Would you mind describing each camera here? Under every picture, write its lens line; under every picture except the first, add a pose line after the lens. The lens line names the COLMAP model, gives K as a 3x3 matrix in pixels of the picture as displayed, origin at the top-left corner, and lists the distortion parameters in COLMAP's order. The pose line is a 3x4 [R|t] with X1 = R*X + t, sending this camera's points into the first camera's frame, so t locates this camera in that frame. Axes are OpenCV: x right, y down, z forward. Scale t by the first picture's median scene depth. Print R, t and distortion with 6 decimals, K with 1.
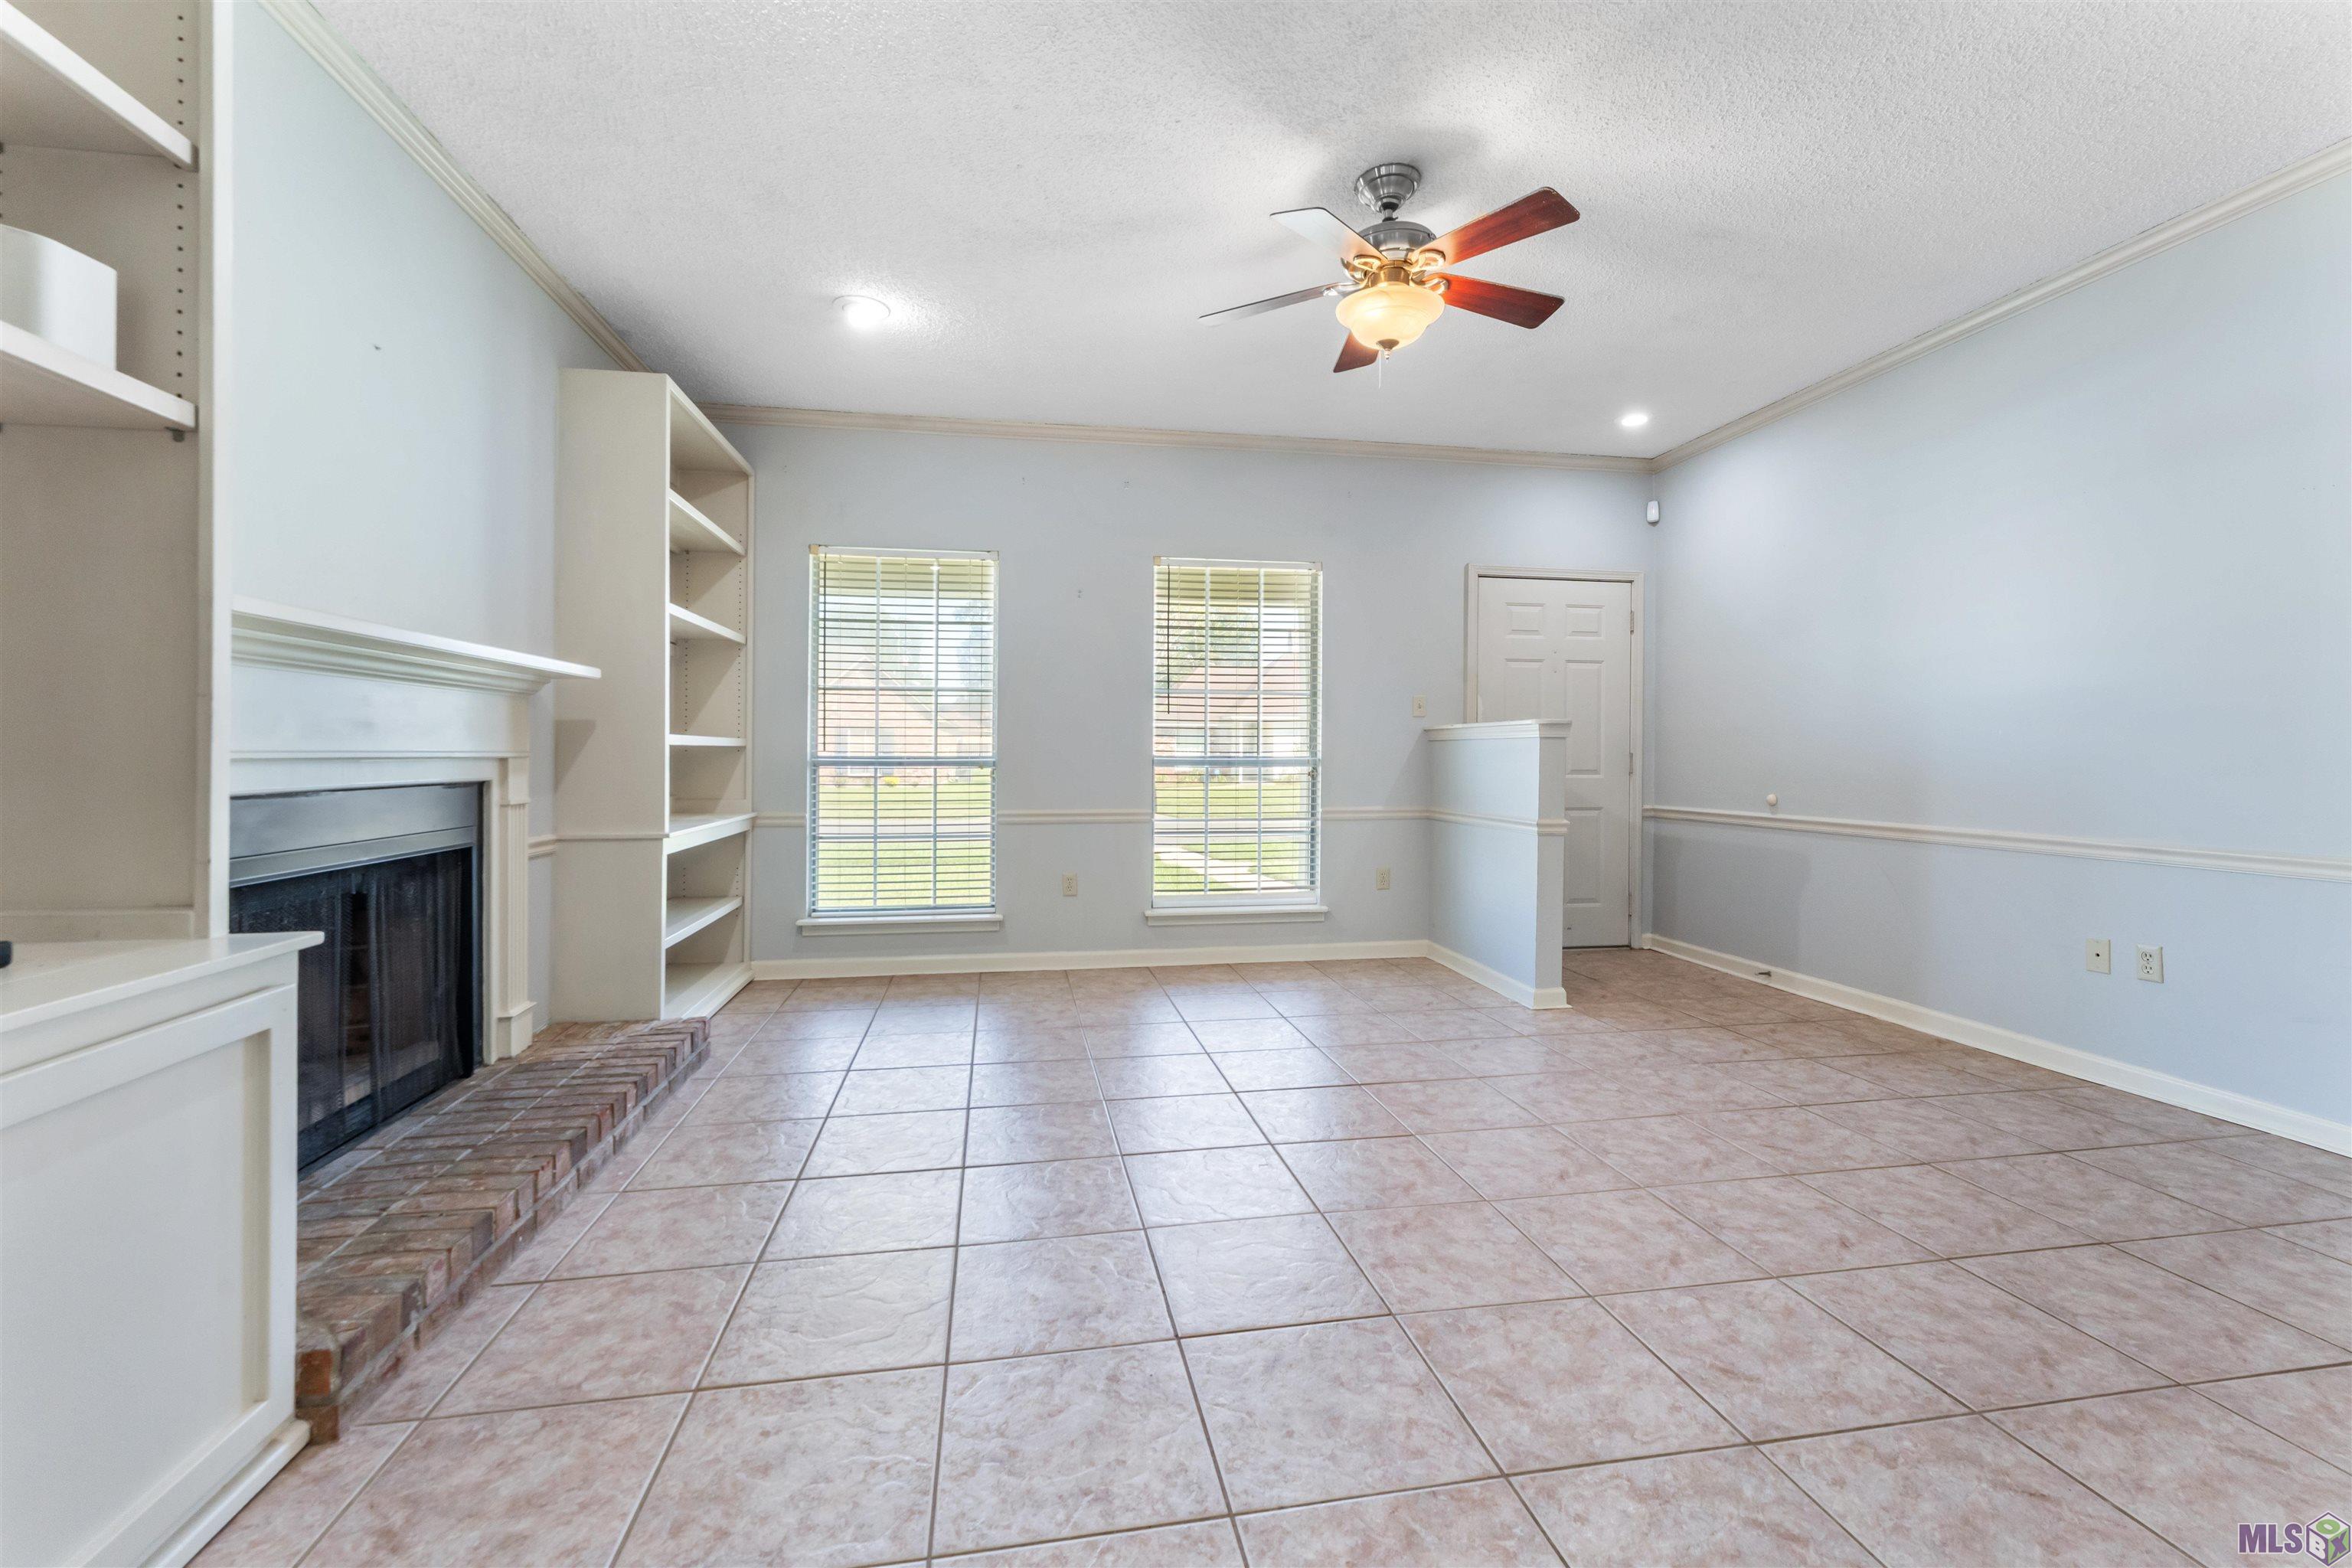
lens RADIAL K [[976.1, 0, 1174.1], [0, 976.1, 752.8], [0, 0, 1]] dist [-0.001635, -0.000394]
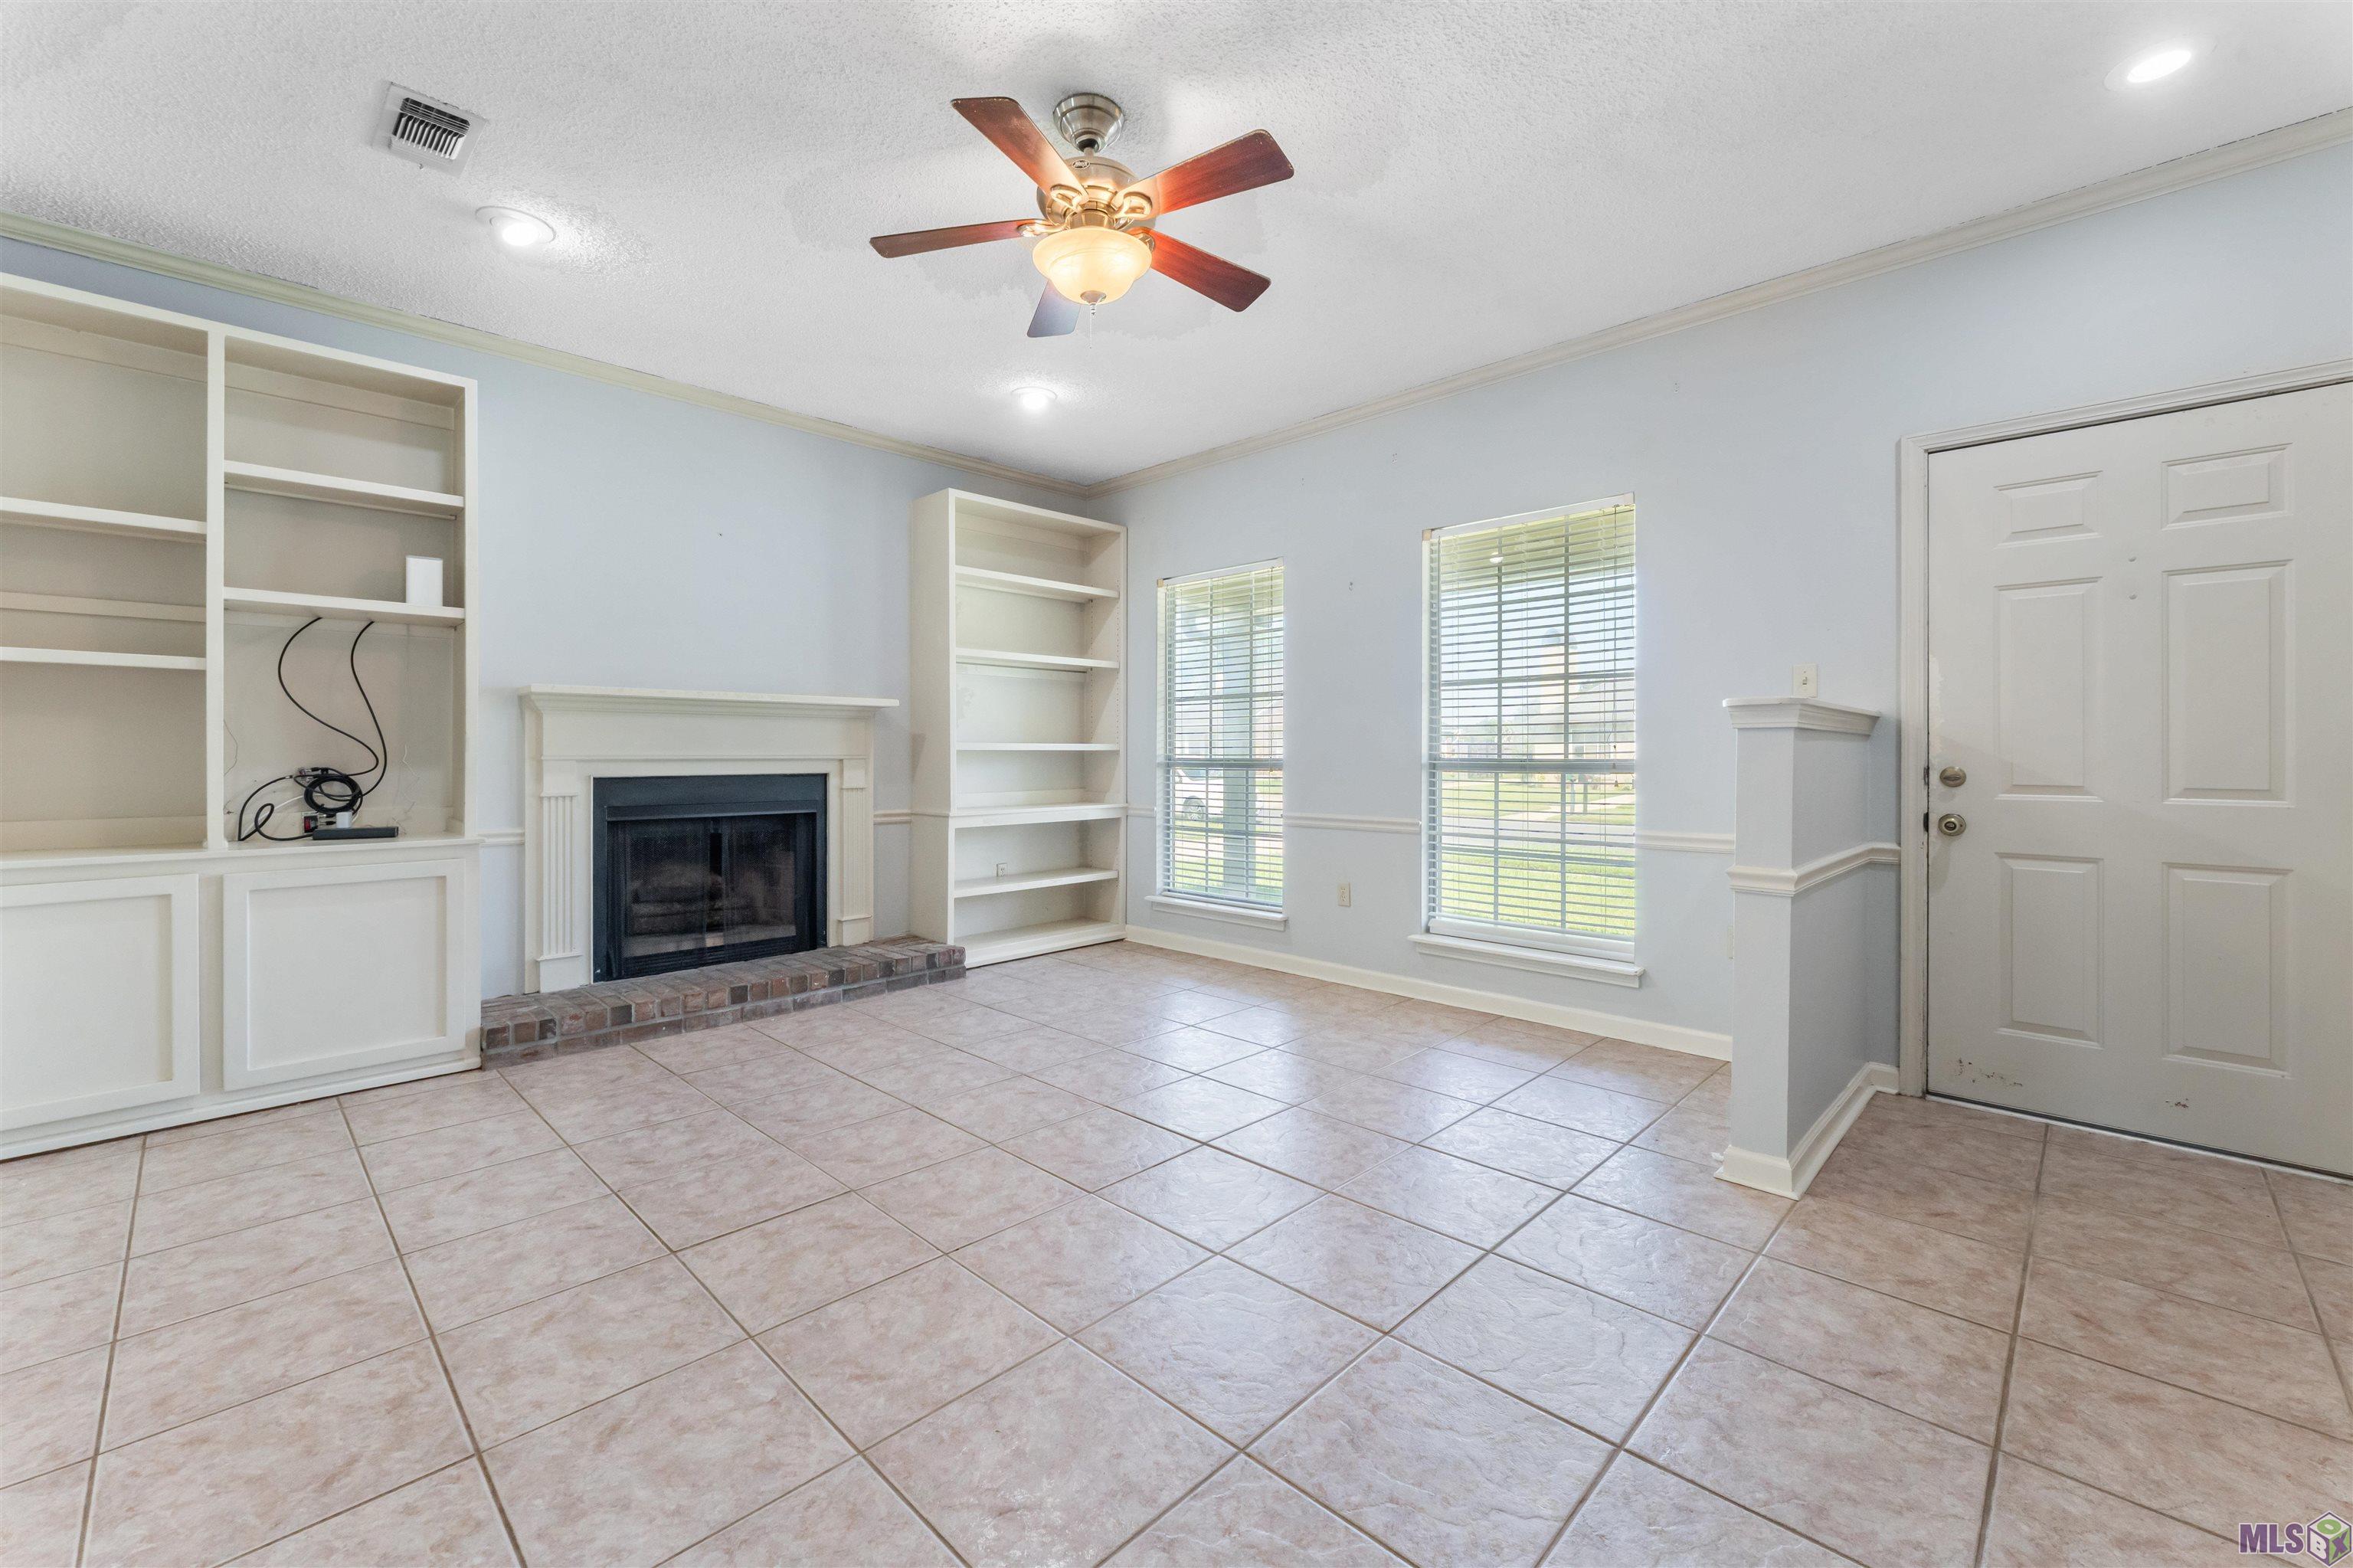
lens RADIAL K [[961.4, 0, 1151.9], [0, 961.4, 759.1], [0, 0, 1]] dist [-0.000771, -0.000240]
pose [[0.573529, 0.002440, -0.819182, 0.888987], [0.002042, 0.999988, 0.004408, -0.001983], [0.819183, -0.004201, 0.573517, 0.498000]]
